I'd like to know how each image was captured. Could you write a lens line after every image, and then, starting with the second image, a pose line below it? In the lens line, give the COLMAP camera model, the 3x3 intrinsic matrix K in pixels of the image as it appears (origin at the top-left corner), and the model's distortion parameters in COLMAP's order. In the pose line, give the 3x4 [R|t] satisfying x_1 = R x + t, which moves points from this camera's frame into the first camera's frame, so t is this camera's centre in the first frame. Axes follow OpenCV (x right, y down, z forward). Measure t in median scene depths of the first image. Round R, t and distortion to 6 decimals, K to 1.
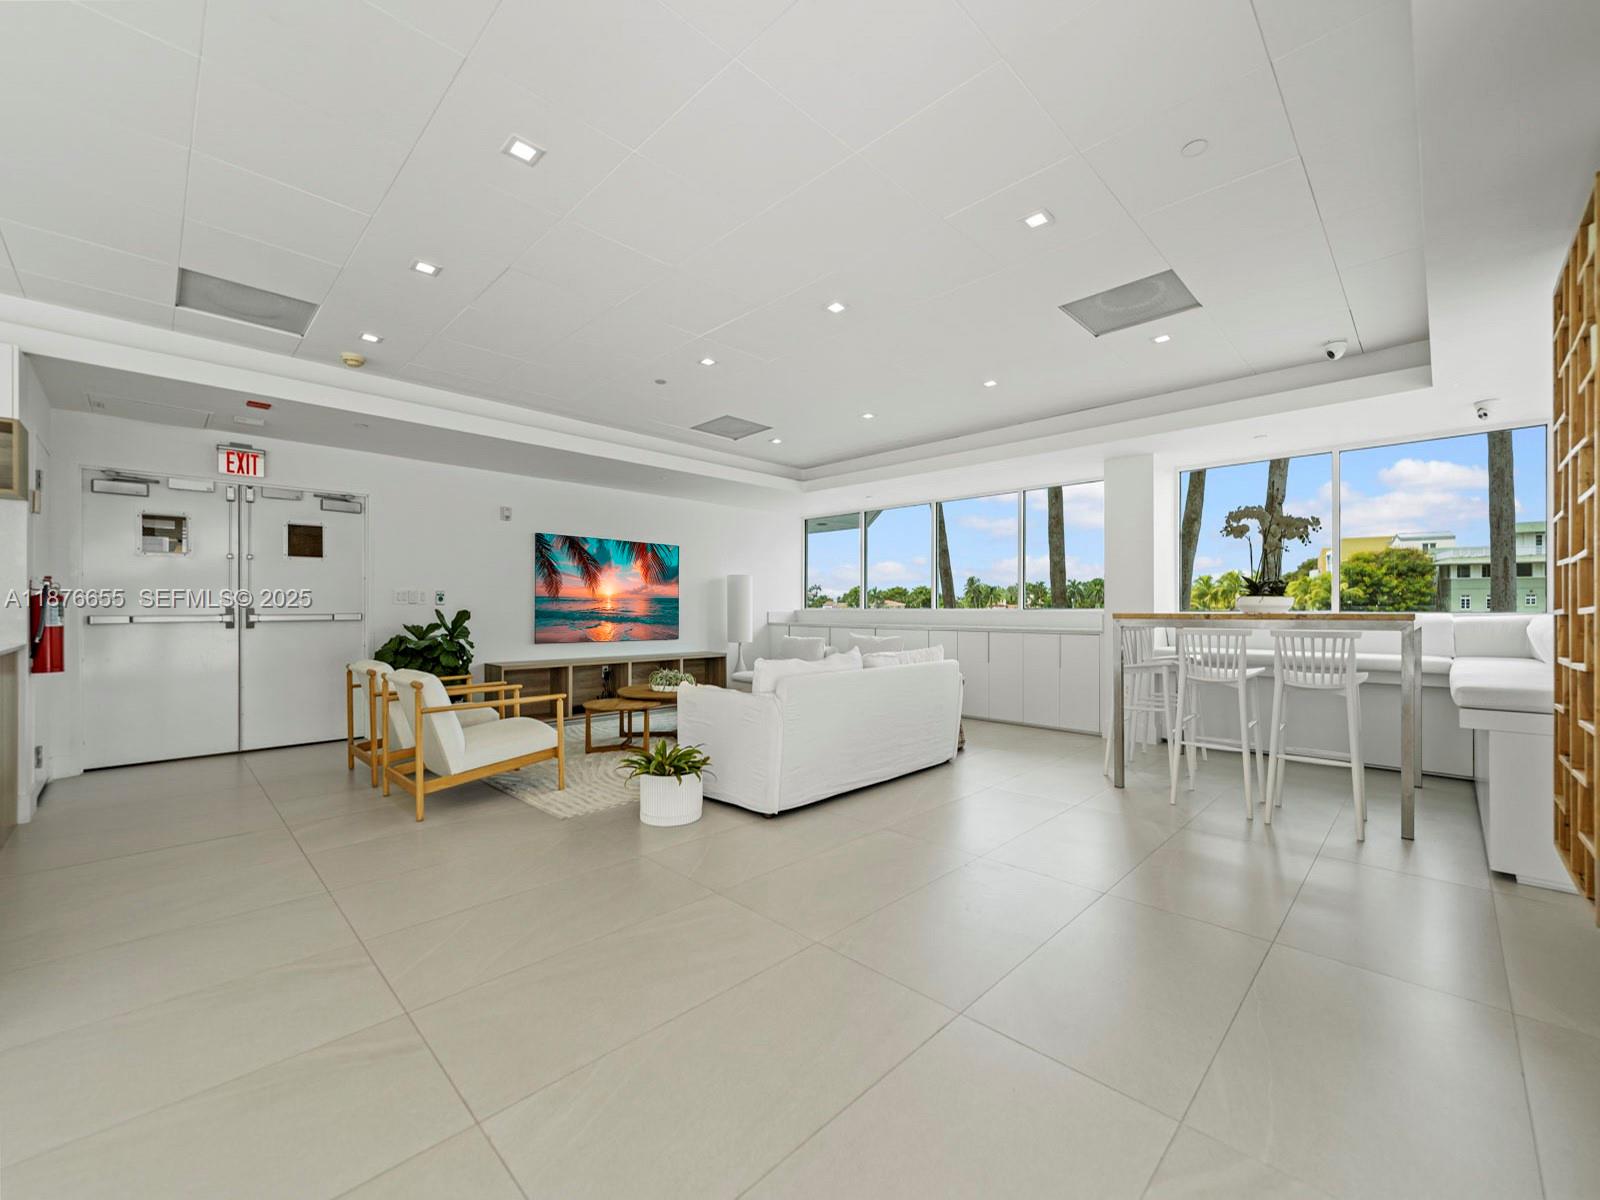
lens RADIAL K [[653.1, 0, 790.9], [0, 653.1, 610.7], [0, 0, 1]] dist [-0.003563, -0.000319]
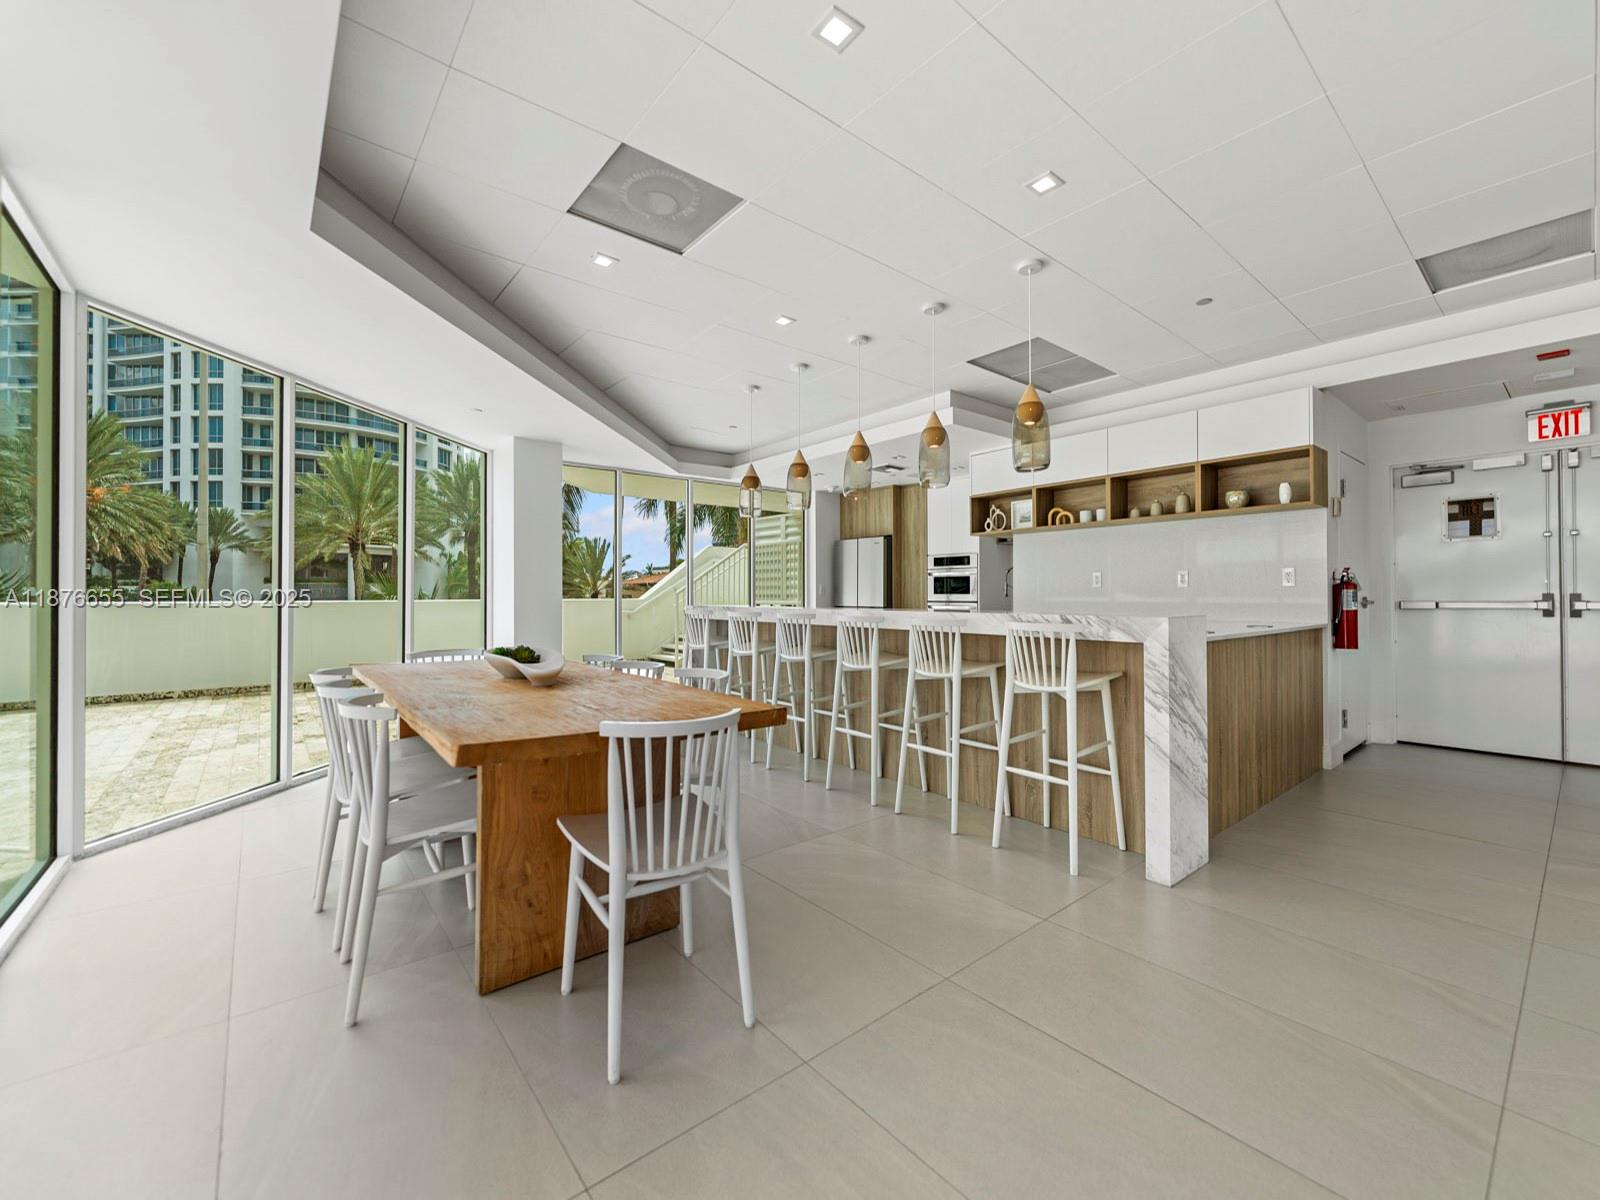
lens RADIAL K [[653.1, 0, 792.2], [0, 653.1, 591.5], [0, 0, 1]] dist [-0.003563, -0.000319]
pose [[-0.108027, -0.006970, -0.994124, 0.121419], [0.000818, 0.999974, -0.007100, -0.001498], [0.994148, -0.001580, -0.108018, 0.095106]]
